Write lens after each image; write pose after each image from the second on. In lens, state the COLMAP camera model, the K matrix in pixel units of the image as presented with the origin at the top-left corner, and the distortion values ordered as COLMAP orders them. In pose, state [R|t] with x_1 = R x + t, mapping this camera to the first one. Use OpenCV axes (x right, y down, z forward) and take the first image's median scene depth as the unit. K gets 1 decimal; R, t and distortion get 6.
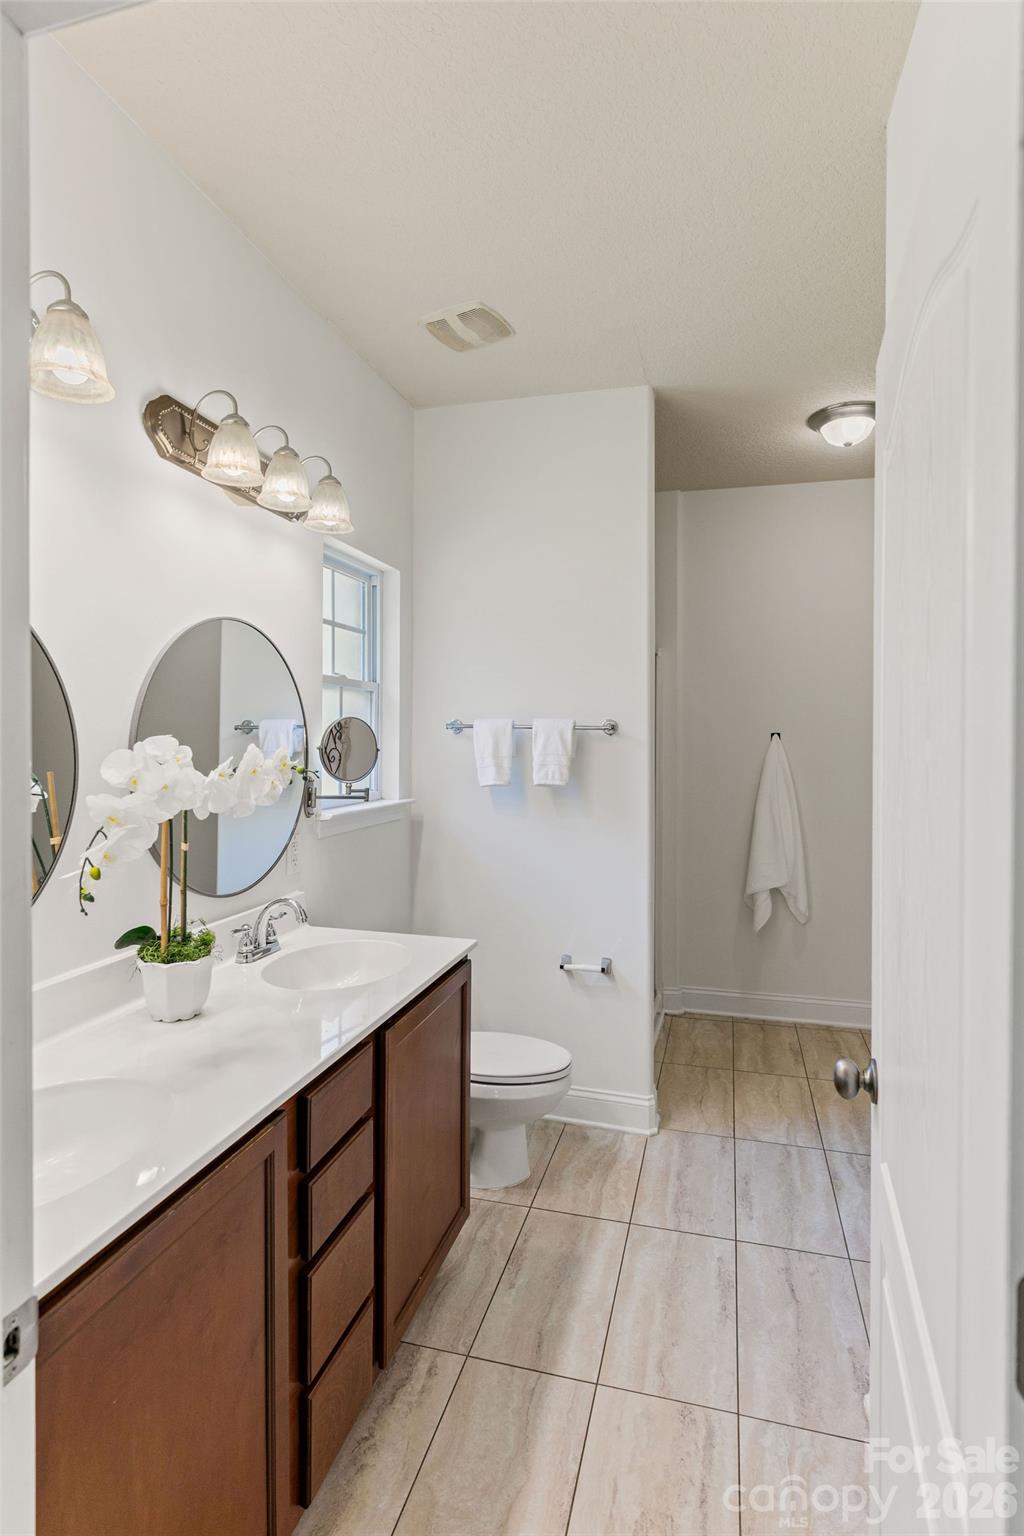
lens RADIAL K [[792.3, 0, 511.9], [0, 792.3, 739.4], [0, 0, 1]] dist [-0.019657, 0.013363]
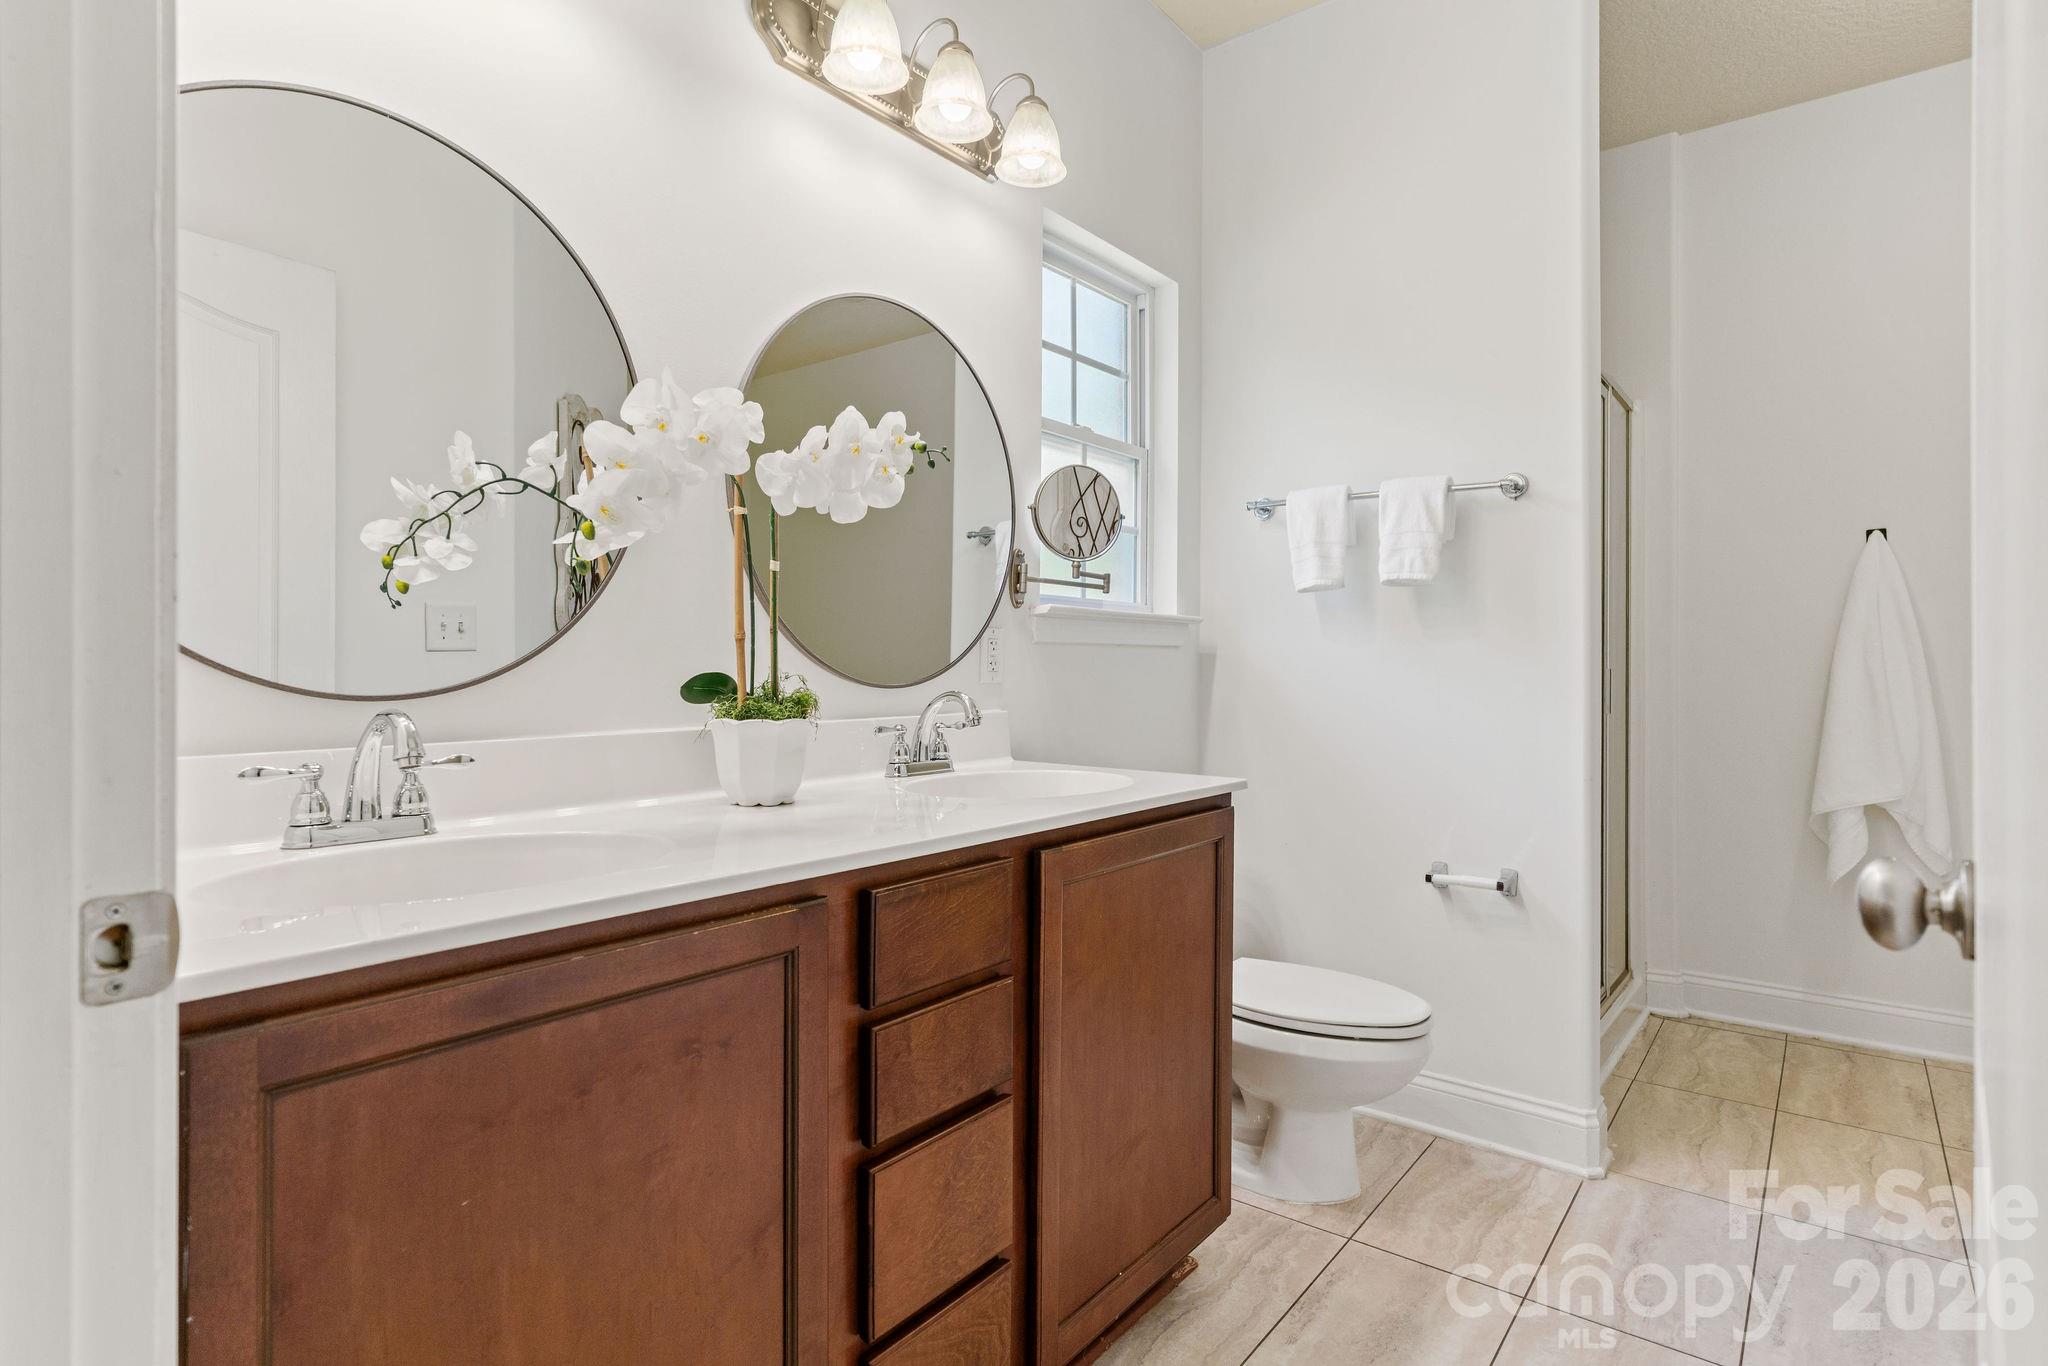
lens RADIAL K [[1056.4, 0, 1019.5], [0, 1056.4, 662.3], [0, 0, 1]] dist [-0.019657, 0.013363]
pose [[0.921439, -0.001902, -0.388519, 0.095208], [-0.002647, 0.999934, -0.011172, 0.140216], [0.388515, 0.011323, 0.921373, 0.128182]]
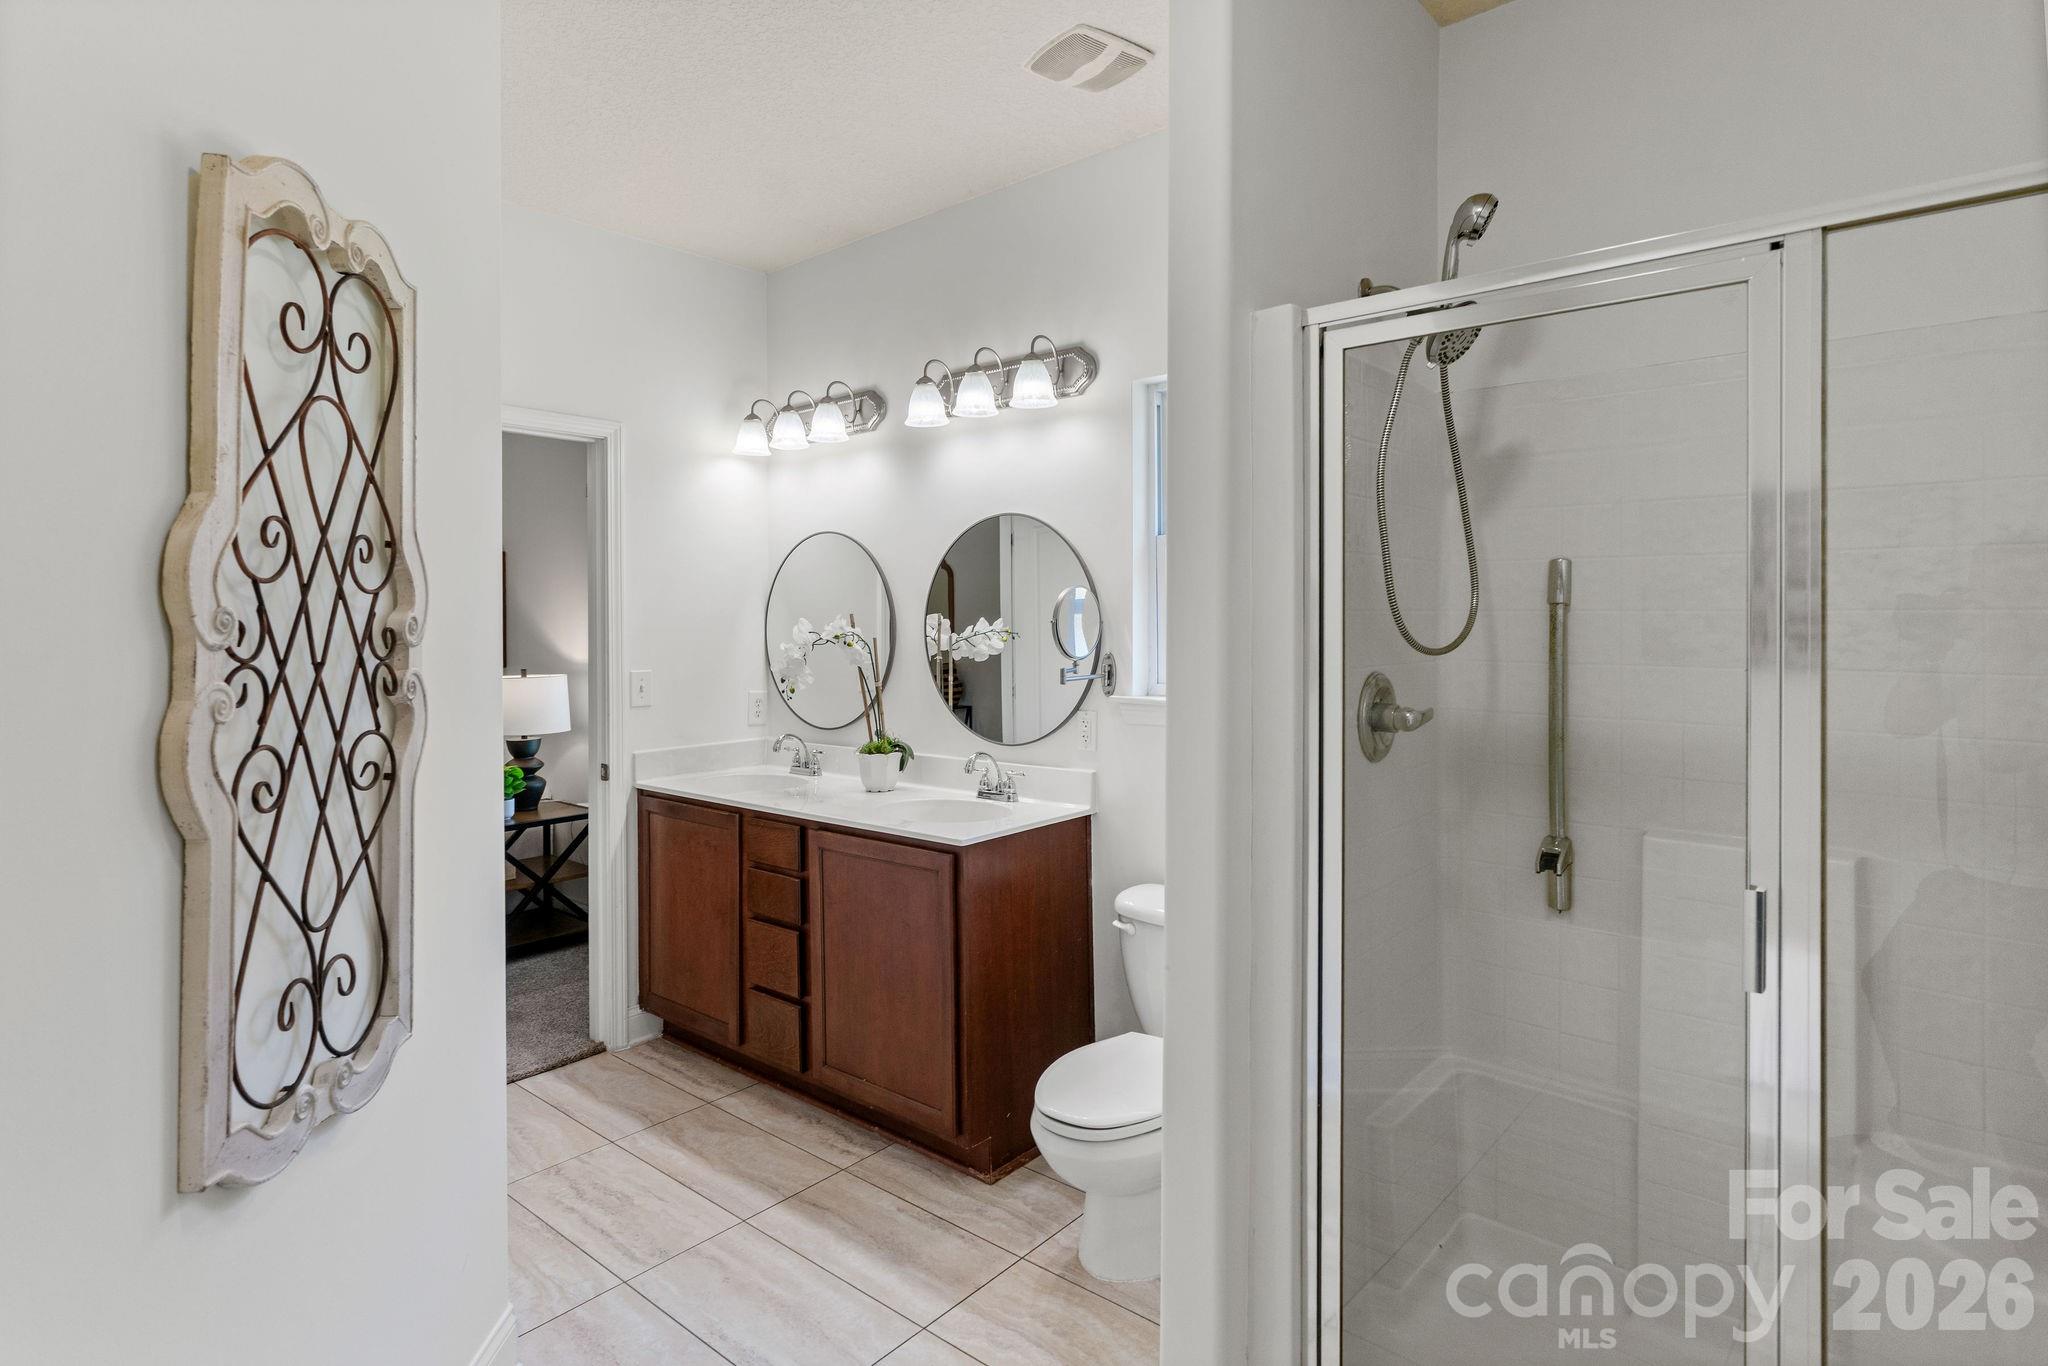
lens RADIAL K [[1069.0, 0, 1024.6], [0, 1069.0, 627.8], [0, 0, 1]] dist [-0.001334, 0.000237]
pose [[-0.416635, 0.000316, -0.909074, 0.826612], [-0.005064, 0.999984, 0.002668, 0.013987], [0.909060, 0.005715, -0.416627, 1.277441]]
